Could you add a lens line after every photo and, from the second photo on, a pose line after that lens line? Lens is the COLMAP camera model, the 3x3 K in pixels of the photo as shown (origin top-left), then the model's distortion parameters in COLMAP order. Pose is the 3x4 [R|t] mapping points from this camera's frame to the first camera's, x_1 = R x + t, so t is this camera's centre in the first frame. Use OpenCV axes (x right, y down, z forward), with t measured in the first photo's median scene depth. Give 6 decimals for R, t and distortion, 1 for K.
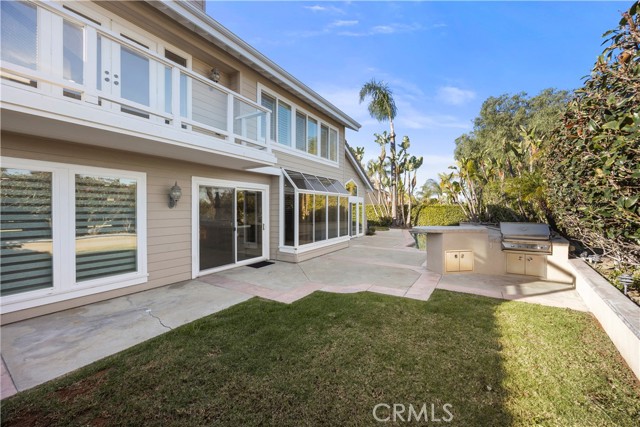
lens RADIAL K [[248.3, 0, 320.5], [0, 248.3, 214.9], [0, 0, 1]] dist [0.001494, -0.000867]
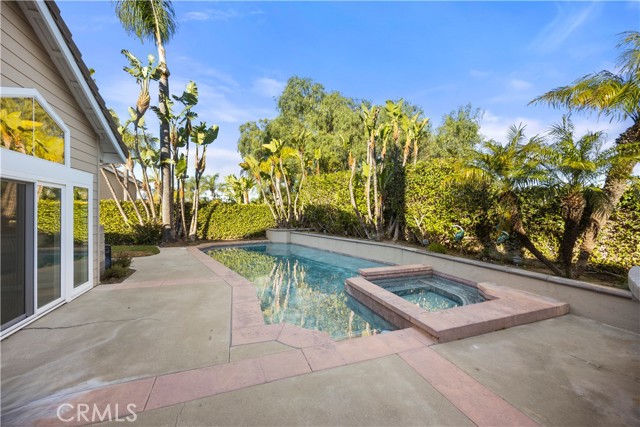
lens RADIAL K [[248.3, 0, 323.6], [0, 248.3, 211.2], [0, 0, 1]] dist [0.001494, -0.000867]
pose [[0.595707, 0.004182, 0.803191, 0.067557], [0.013023, 0.999805, -0.014864, -0.008133], [-0.803096, 0.019315, 0.595537, 0.416026]]
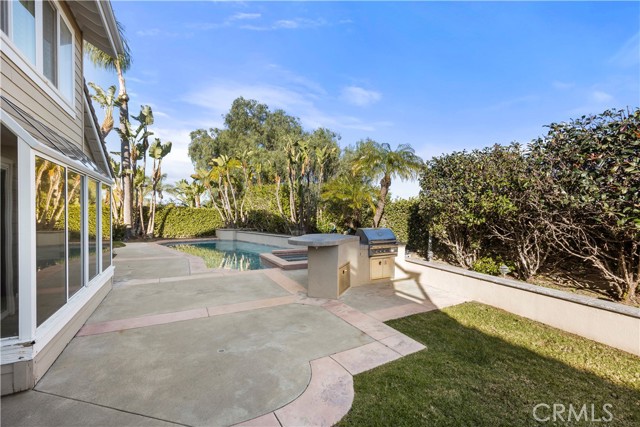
lens RADIAL K [[265.4, 0, 327.8], [0, 265.4, 226.3], [0, 0, 1]] dist [0.000635, -0.000263]
pose [[0.466692, -0.029169, 0.883939, -0.081249], [0.006616, 0.999543, 0.029490, -0.003666], [-0.884395, -0.007915, 0.466672, 0.211240]]
